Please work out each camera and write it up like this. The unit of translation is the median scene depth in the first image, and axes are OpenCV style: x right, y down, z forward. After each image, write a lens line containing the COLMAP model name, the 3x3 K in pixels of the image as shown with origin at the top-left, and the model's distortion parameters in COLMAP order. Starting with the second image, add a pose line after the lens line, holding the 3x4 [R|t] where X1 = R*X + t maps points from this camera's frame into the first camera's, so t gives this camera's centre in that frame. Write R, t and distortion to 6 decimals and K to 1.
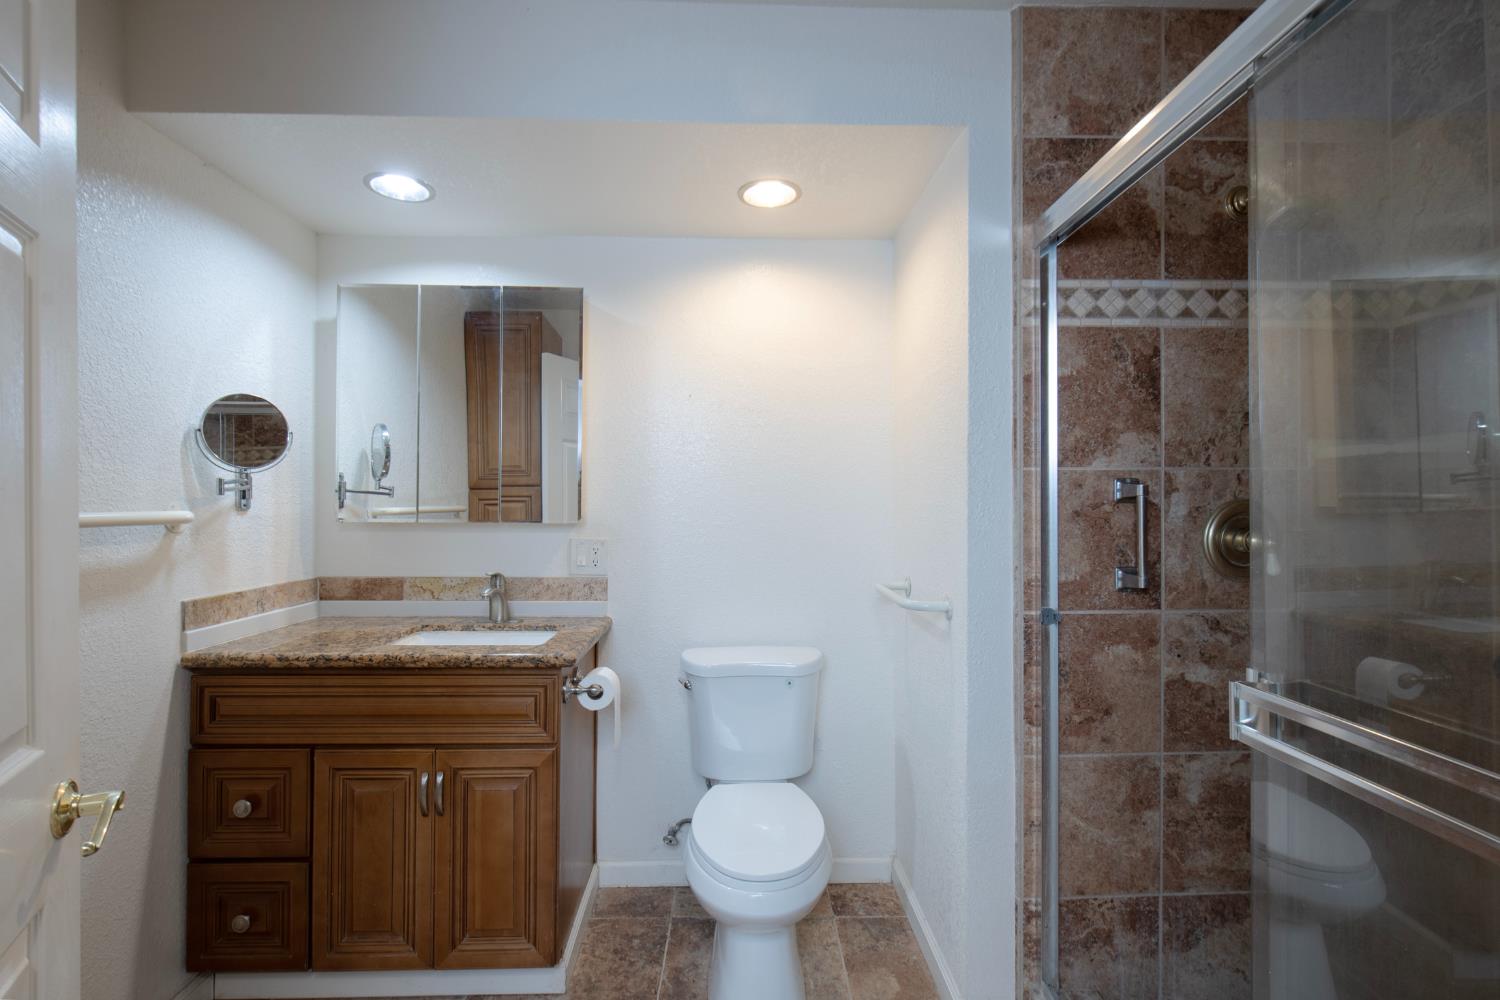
lens RADIAL K [[616.7, 0, 750.0], [0, 616.7, 500.0], [0, 0, 1]] dist [-0.015062, -0.000230]
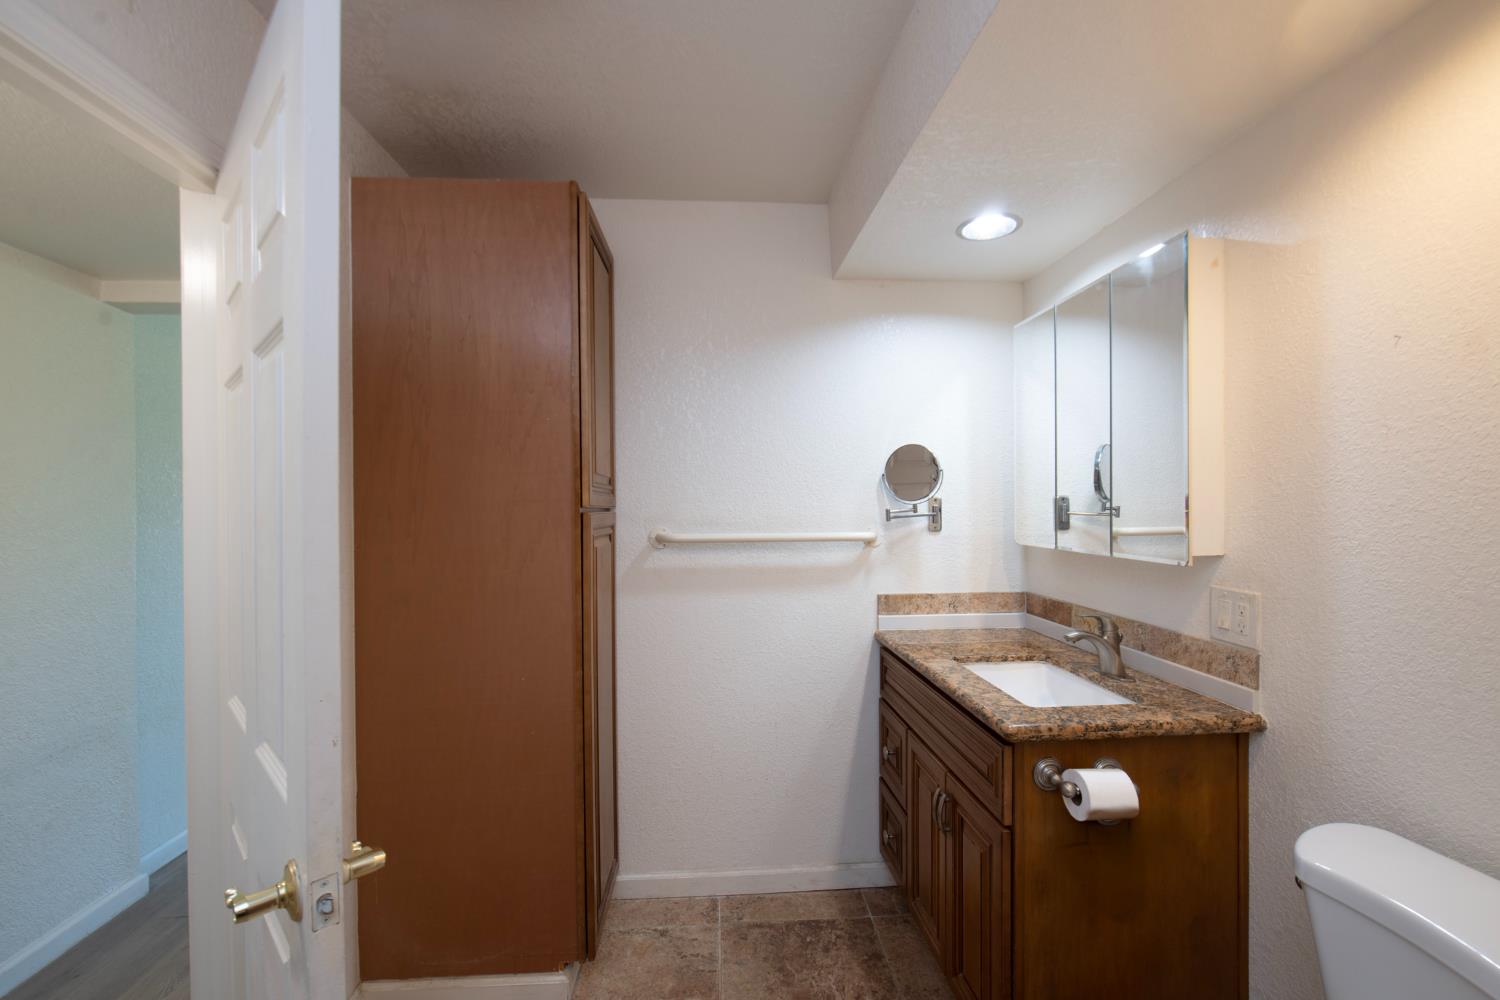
lens RADIAL K [[616.7, 0, 750.0], [0, 616.7, 500.0], [0, 0, 1]] dist [-0.015062, -0.000230]
pose [[0.062573, -0.009240, -0.997998, 0.451191], [0.009302, 0.999919, -0.008675, -0.041885], [0.997997, -0.008741, 0.062654, 0.526331]]
